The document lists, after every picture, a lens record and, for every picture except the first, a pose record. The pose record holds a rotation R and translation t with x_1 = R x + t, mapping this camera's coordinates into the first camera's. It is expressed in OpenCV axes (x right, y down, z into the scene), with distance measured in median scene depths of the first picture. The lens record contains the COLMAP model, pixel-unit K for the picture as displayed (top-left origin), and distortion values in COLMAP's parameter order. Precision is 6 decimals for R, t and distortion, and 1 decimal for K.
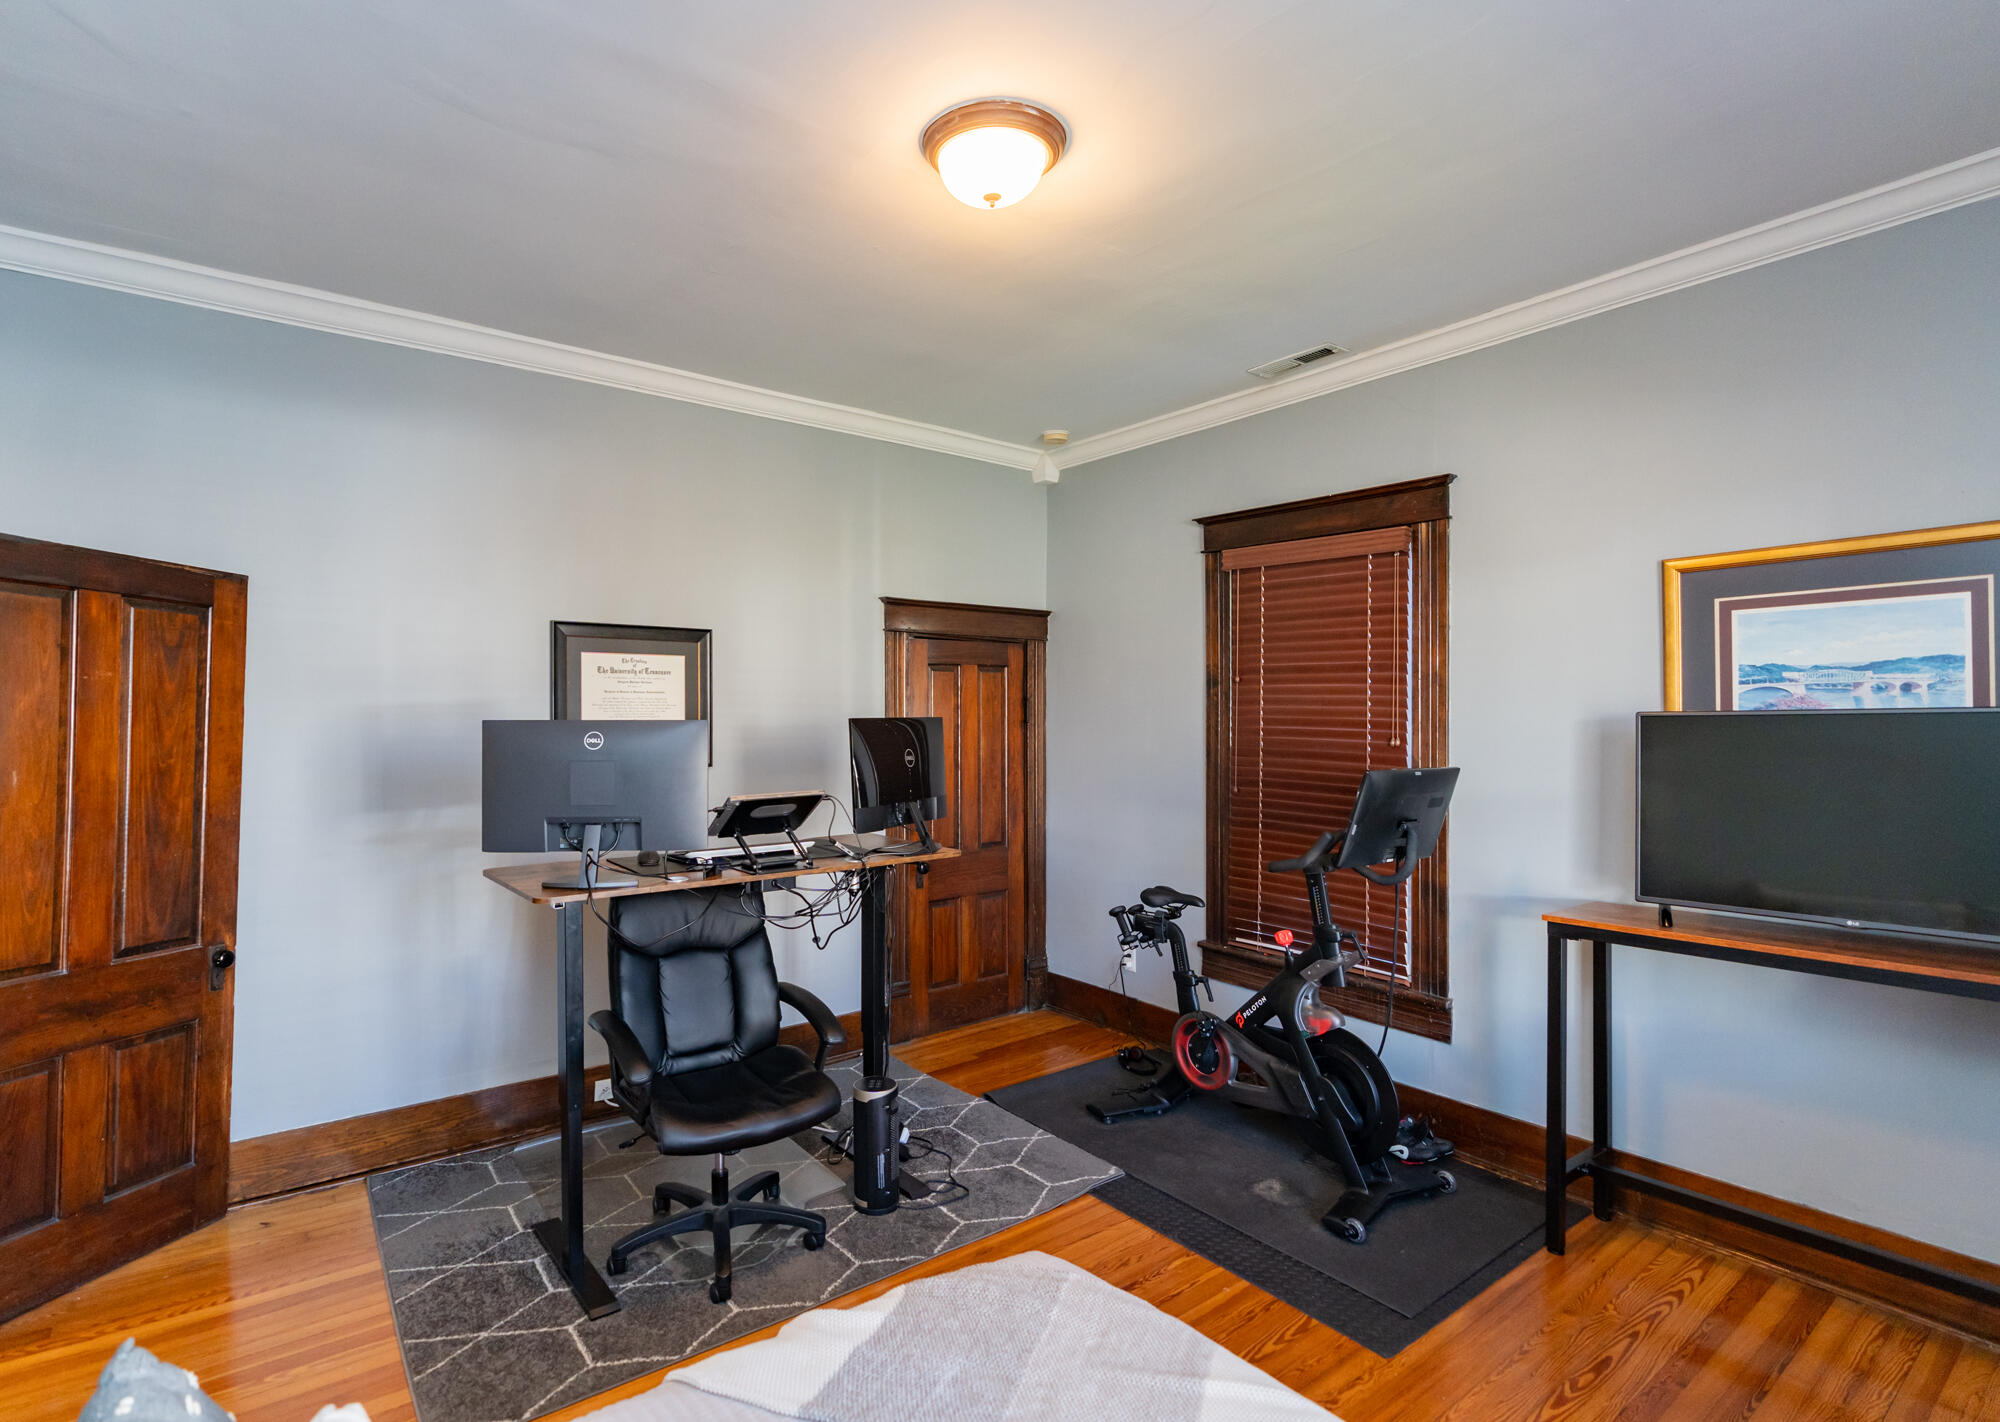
lens RADIAL K [[994.6, 0, 937.8], [0, 994.6, 709.6], [0, 0, 1]] dist [-0.005692, -0.000834]
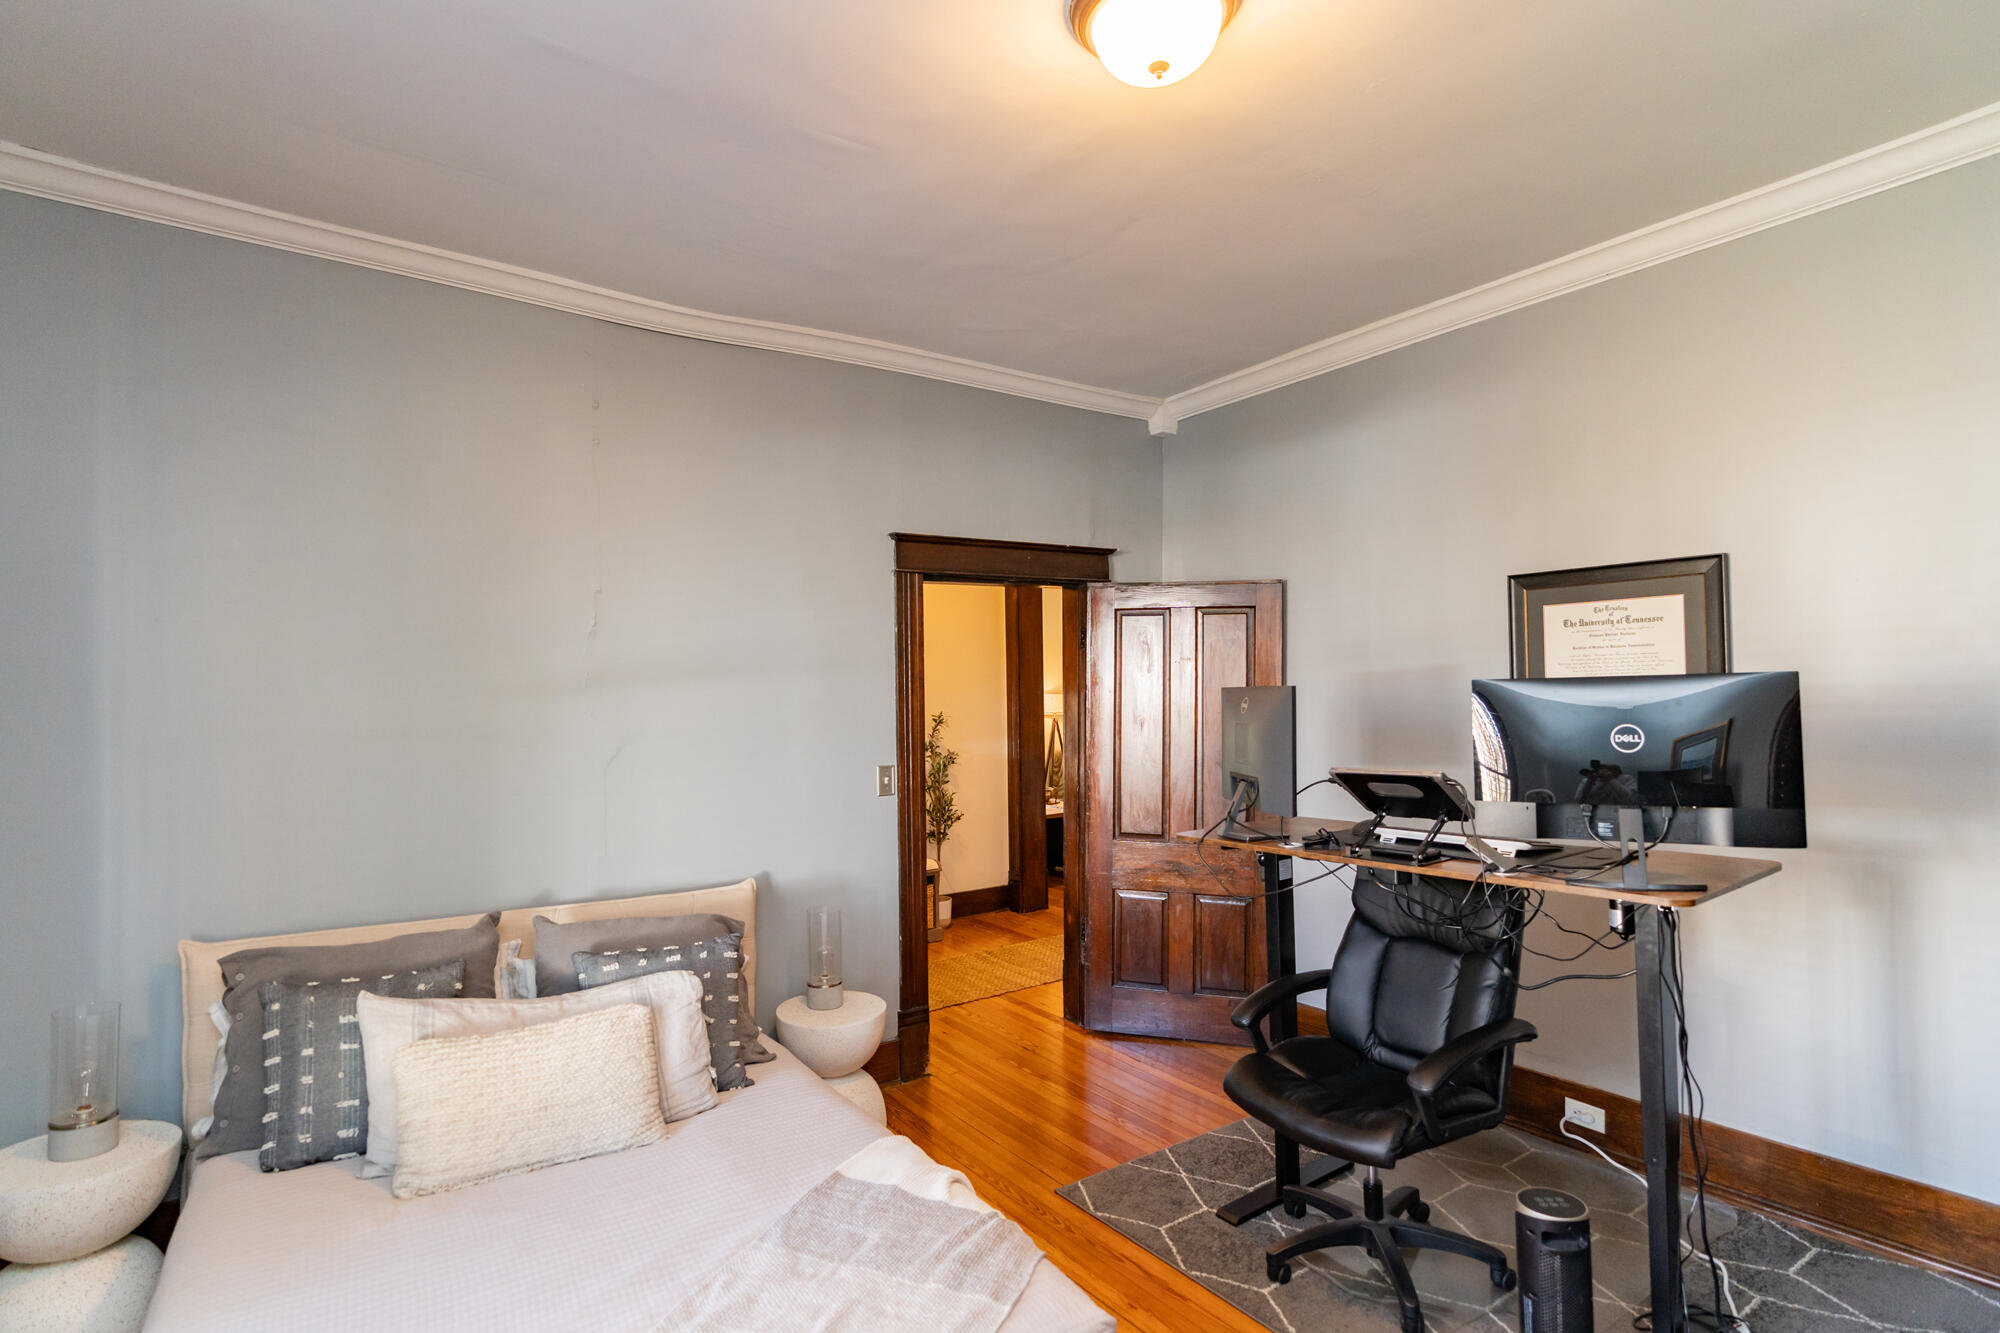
lens RADIAL K [[987.1, 0, 991.7], [0, 987.1, 679.1], [0, 0, 1]] dist [-0.003250, -0.000245]
pose [[-0.029566, -0.015376, -0.999445, 0.522836], [0.021297, 0.999645, -0.016009, 0.010862], [0.999336, -0.021758, -0.029228, 0.522607]]
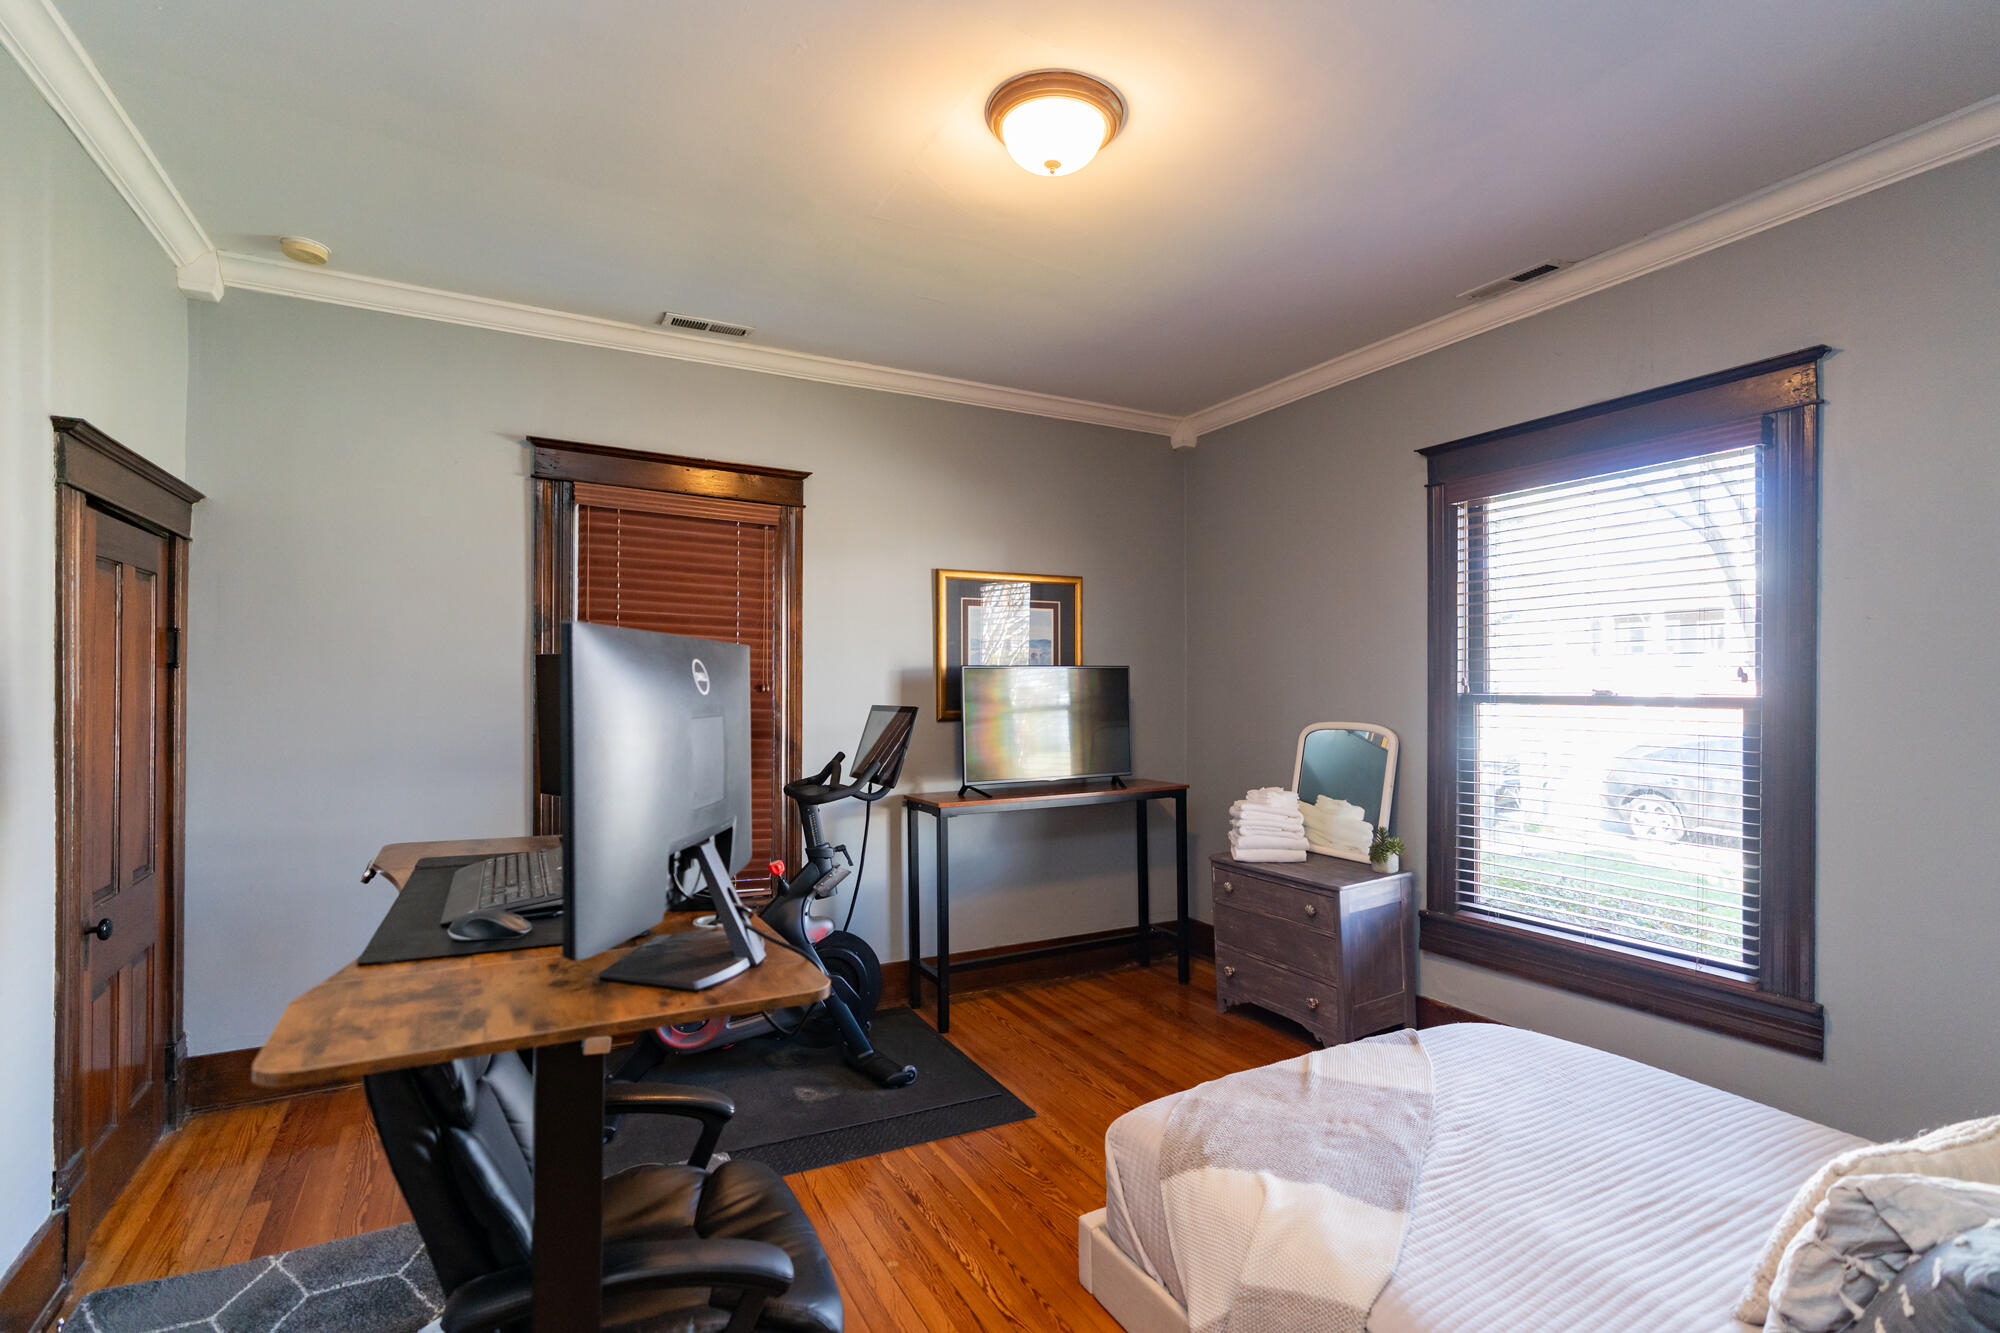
lens RADIAL K [[912.1, 0, 1004.0], [0, 912.1, 671.8], [0, 0, 1]] dist [-0.005129, 0.000494]
pose [[0.144996, 0.014709, 0.989323, -0.683640], [-0.012723, 0.999835, -0.013000, 0.029192], [-0.989350, -0.010702, 0.145159, 0.695605]]
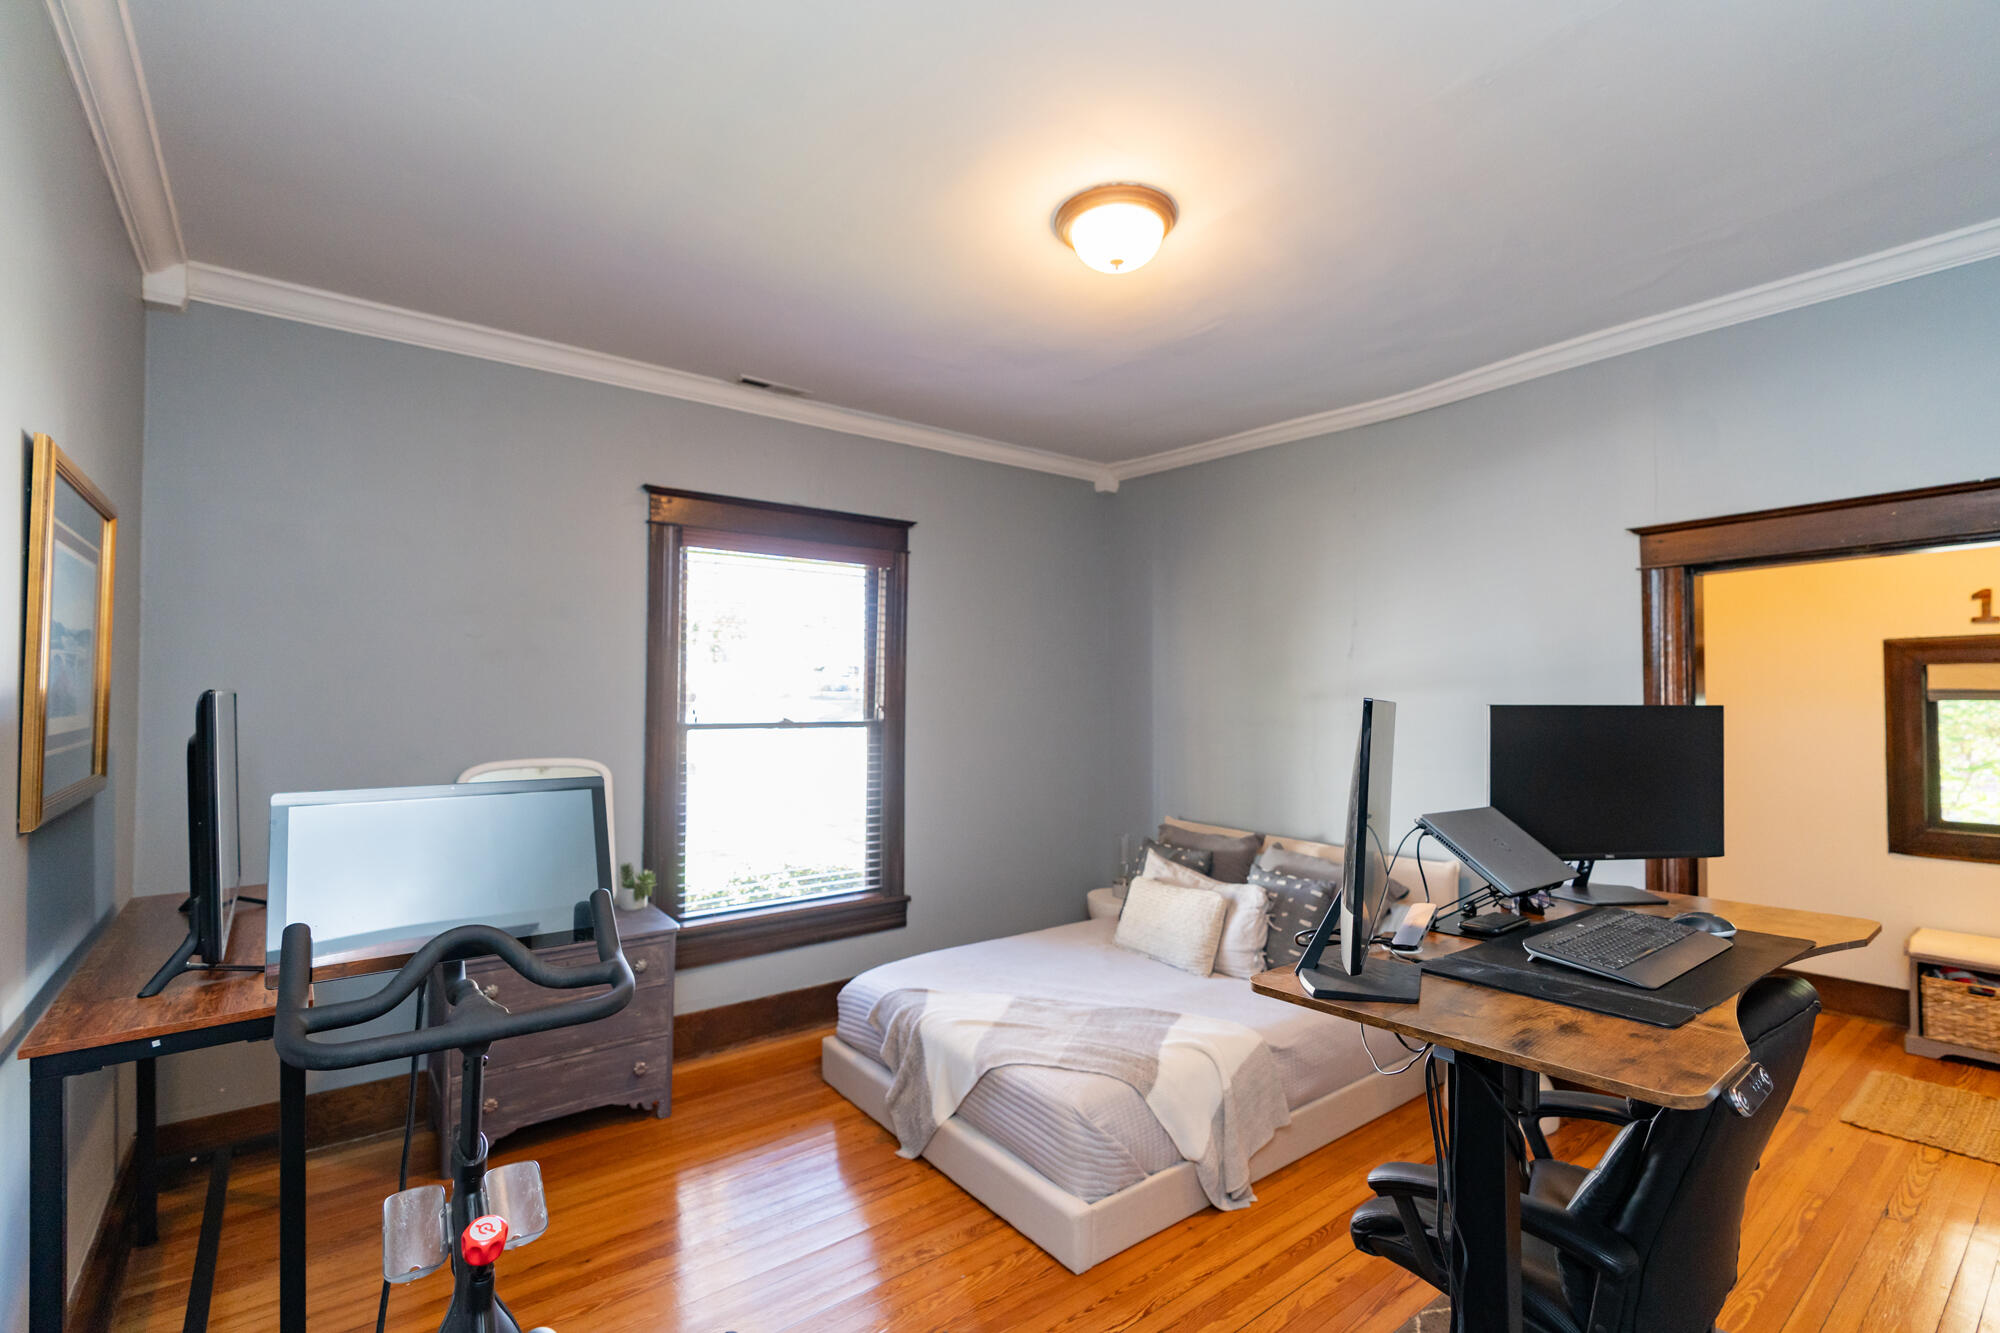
lens RADIAL K [[912.1, 0, 1002.8], [0, 912.1, 672.6], [0, 0, 1]] dist [-0.005129, 0.000494]
pose [[-0.999774, -0.004639, -0.020743, 0.011526], [-0.003954, 0.999450, -0.032937, 0.007853], [0.020884, -0.032847, -0.999242, 1.431409]]
